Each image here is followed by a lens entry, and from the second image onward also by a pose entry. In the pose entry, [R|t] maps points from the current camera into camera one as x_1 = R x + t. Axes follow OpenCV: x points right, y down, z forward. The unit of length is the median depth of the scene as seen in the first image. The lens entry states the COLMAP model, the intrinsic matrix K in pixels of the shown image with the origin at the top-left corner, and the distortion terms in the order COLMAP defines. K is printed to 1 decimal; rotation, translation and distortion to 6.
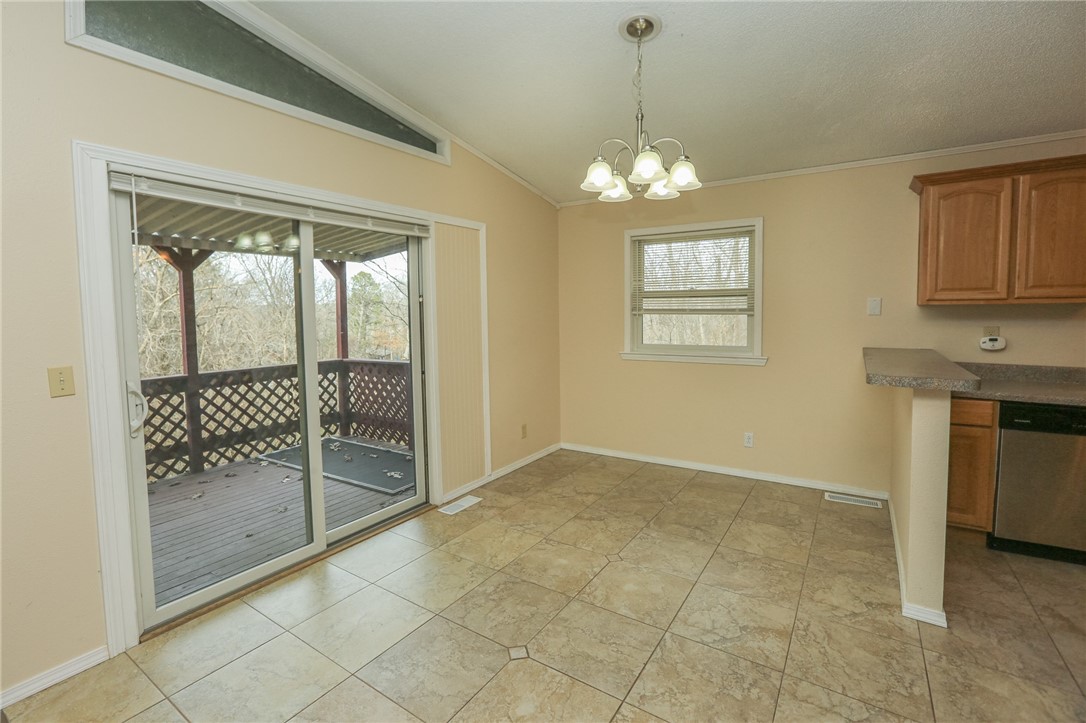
lens RADIAL K [[498.2, 0, 525.8], [0, 498.2, 338.7], [0, 0, 1]] dist [-0.040389, 0.012844]
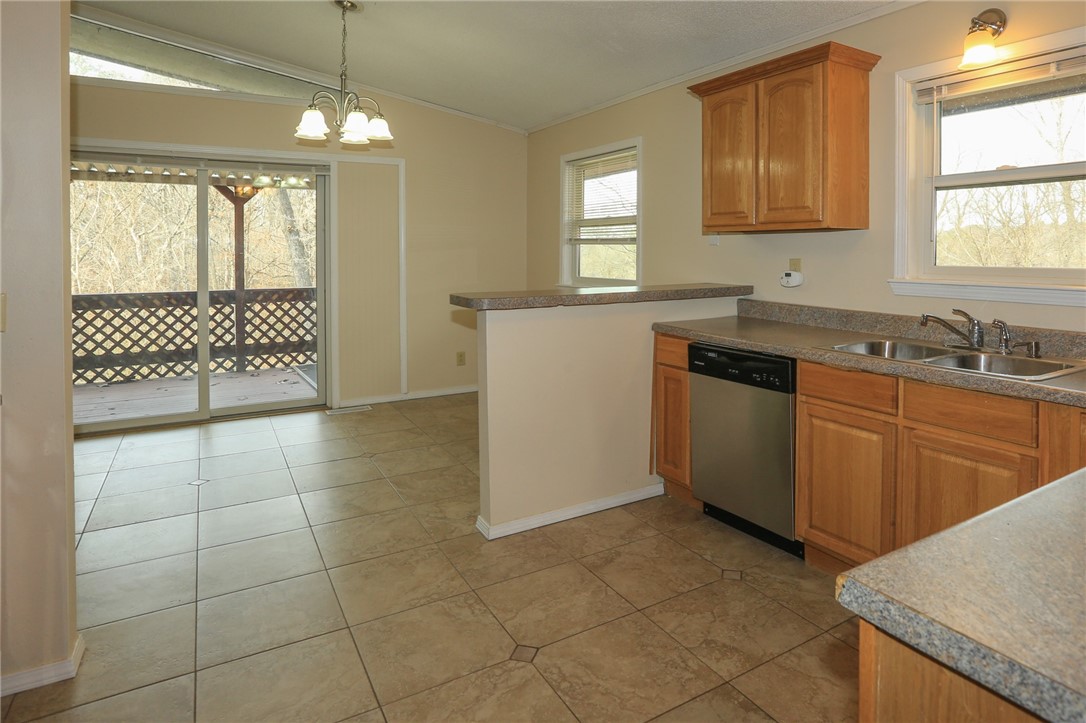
lens RADIAL K [[642.1, 0, 603.3], [0, 642.1, 257.4], [0, 0, 1]] dist [-0.029095, 0.000180]
pose [[0.915589, 0.019497, -0.401643, 0.760536], [-0.037273, 0.998639, -0.036490, 0.016659], [0.400385, 0.048380, 0.915069, -0.082170]]
